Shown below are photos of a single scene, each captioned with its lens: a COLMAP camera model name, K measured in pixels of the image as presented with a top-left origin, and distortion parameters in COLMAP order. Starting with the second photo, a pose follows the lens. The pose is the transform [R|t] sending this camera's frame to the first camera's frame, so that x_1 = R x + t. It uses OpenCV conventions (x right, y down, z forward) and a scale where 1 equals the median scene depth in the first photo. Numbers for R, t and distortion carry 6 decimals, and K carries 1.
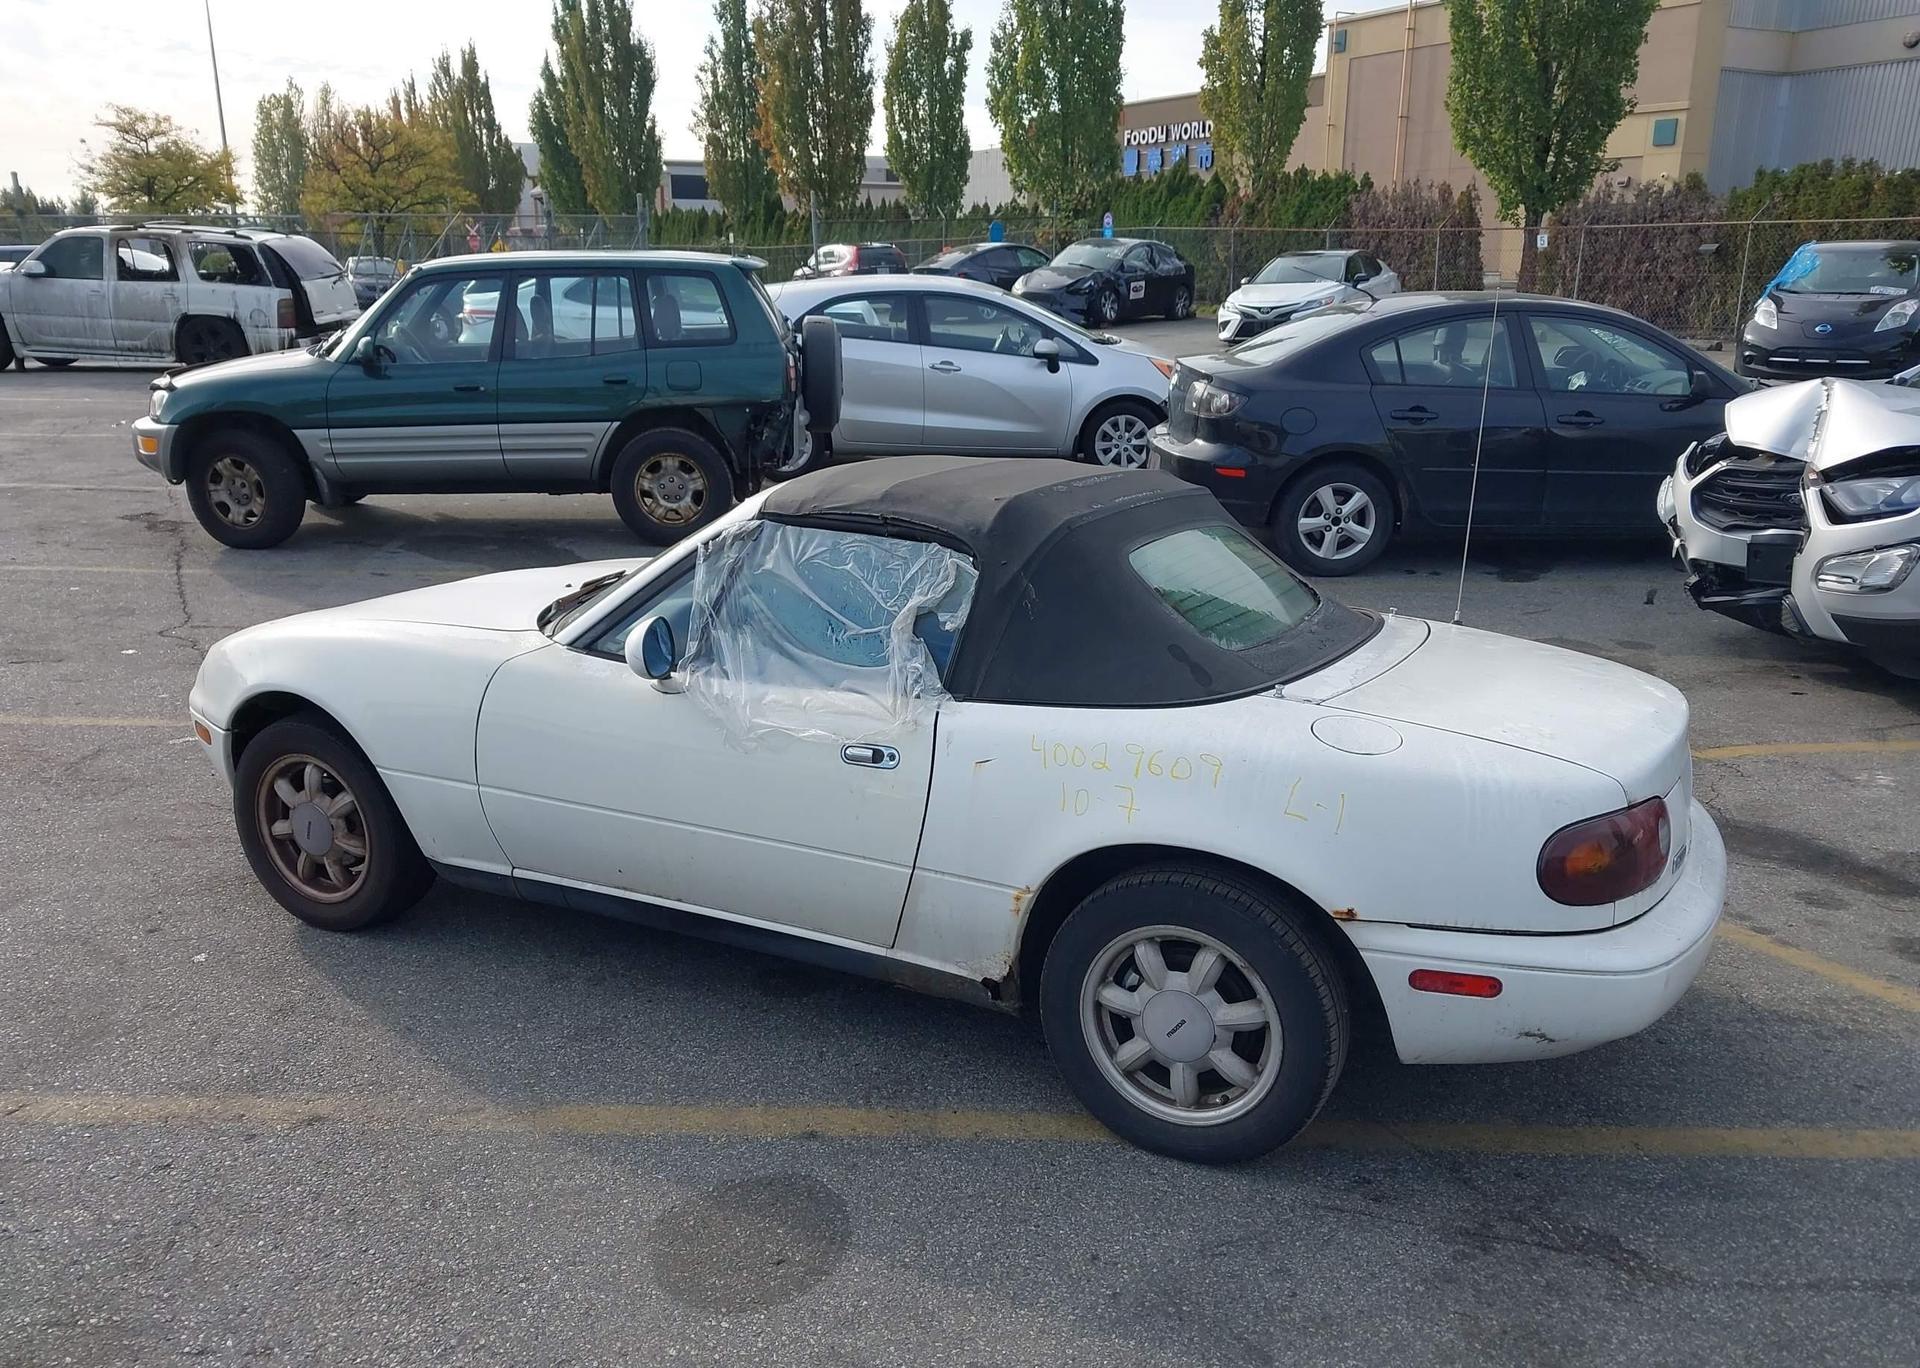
lens RADIAL K [[1522.9, 0, 951.3], [0, 1522.9, 689.8], [0, 0, 1]] dist [0.008318, -0.009737]
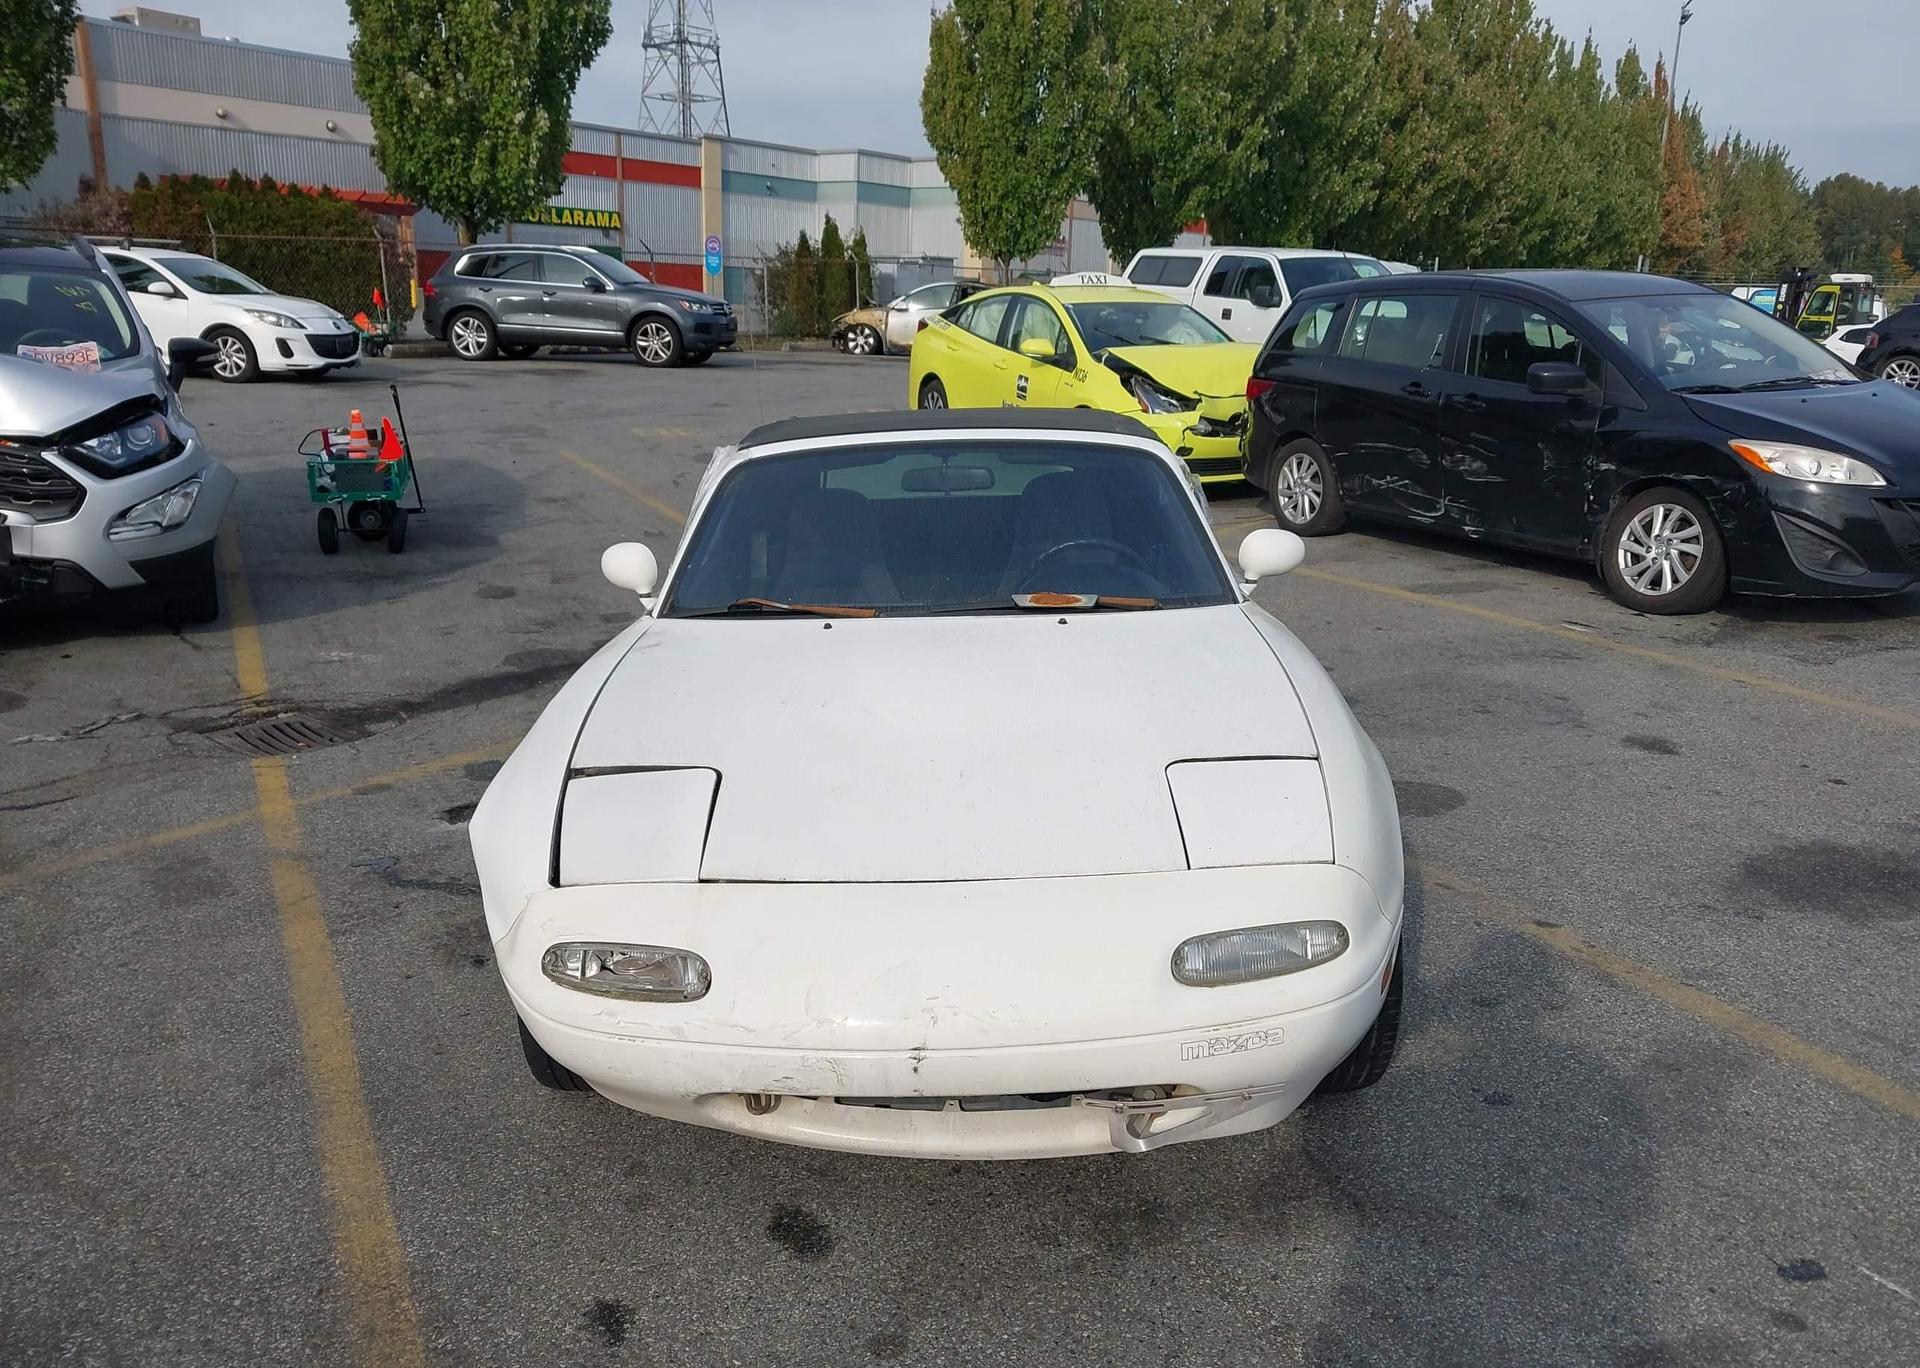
lens RADIAL K [[1522.9, 0, 951.2], [0, 1522.9, 687.9], [0, 0, 1]] dist [0.008318, -0.009737]
pose [[-0.447610, -0.230448, 0.864025, -0.439705], [0.213286, 0.910824, 0.353423, -0.157746], [-0.868421, 0.342480, -0.358542, 0.643600]]
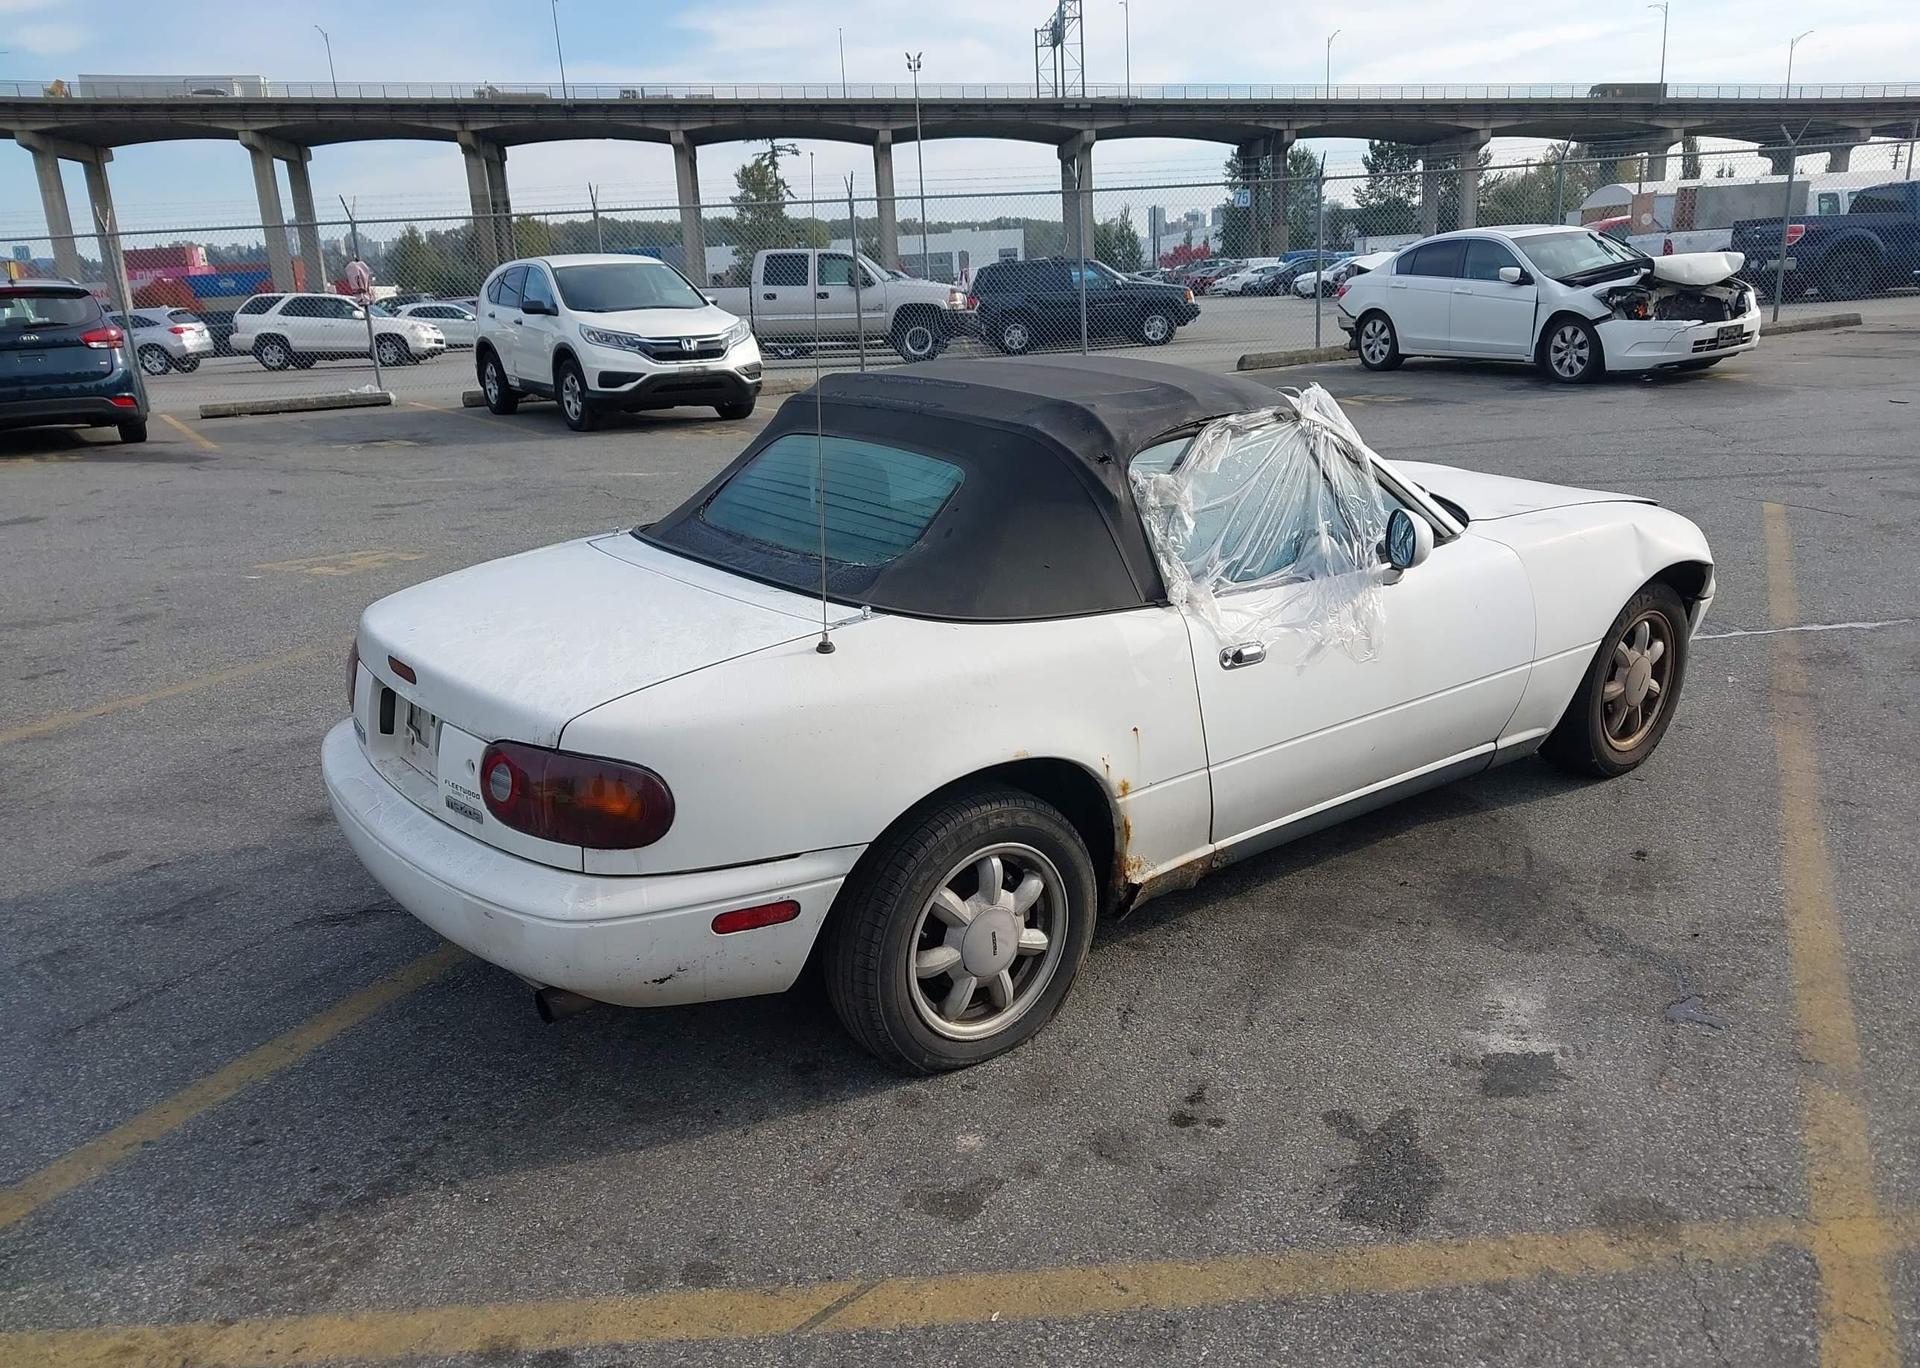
lens RADIAL K [[1522.9, 0, 953.3], [0, 1522.9, 692.8], [0, 0, 1]] dist [0.008318, -0.009737]
pose [[-0.432129, 0.251034, -0.866167, 0.419585], [-0.188196, 0.914225, 0.358853, -0.130491], [0.881956, 0.318080, -0.347820, 0.594239]]
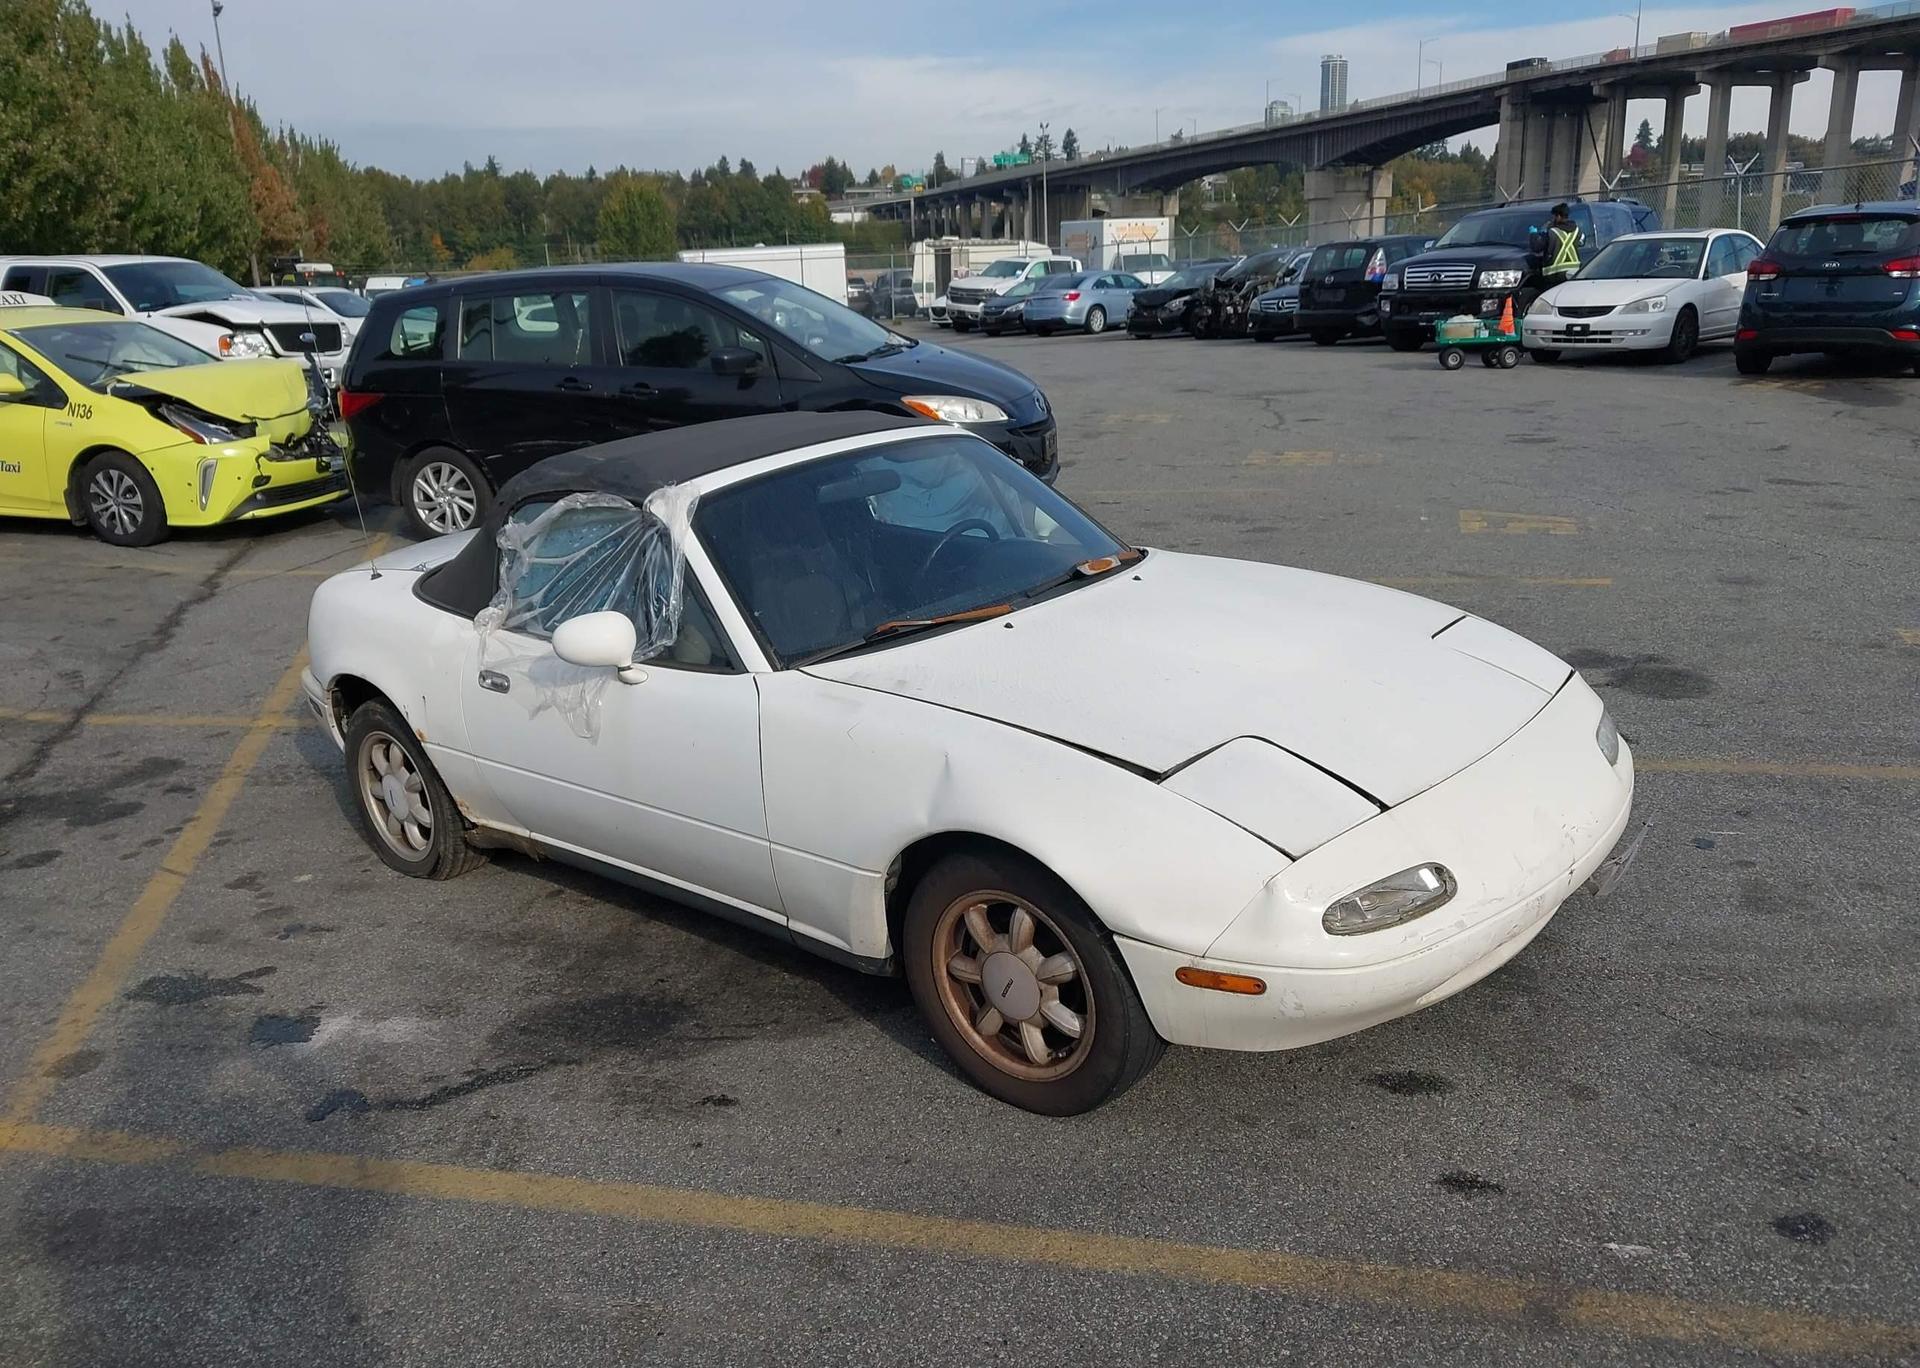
lens RADIAL K [[1522.9, 0, 959.4], [0, 1522.9, 701.4], [0, 0, 1]] dist [0.008318, -0.009737]
pose [[-0.968748, -0.029458, 0.246291, -0.177848], [0.101272, 0.859426, 0.501130, -0.227717], [-0.226431, 0.510412, -0.829584, 0.872552]]
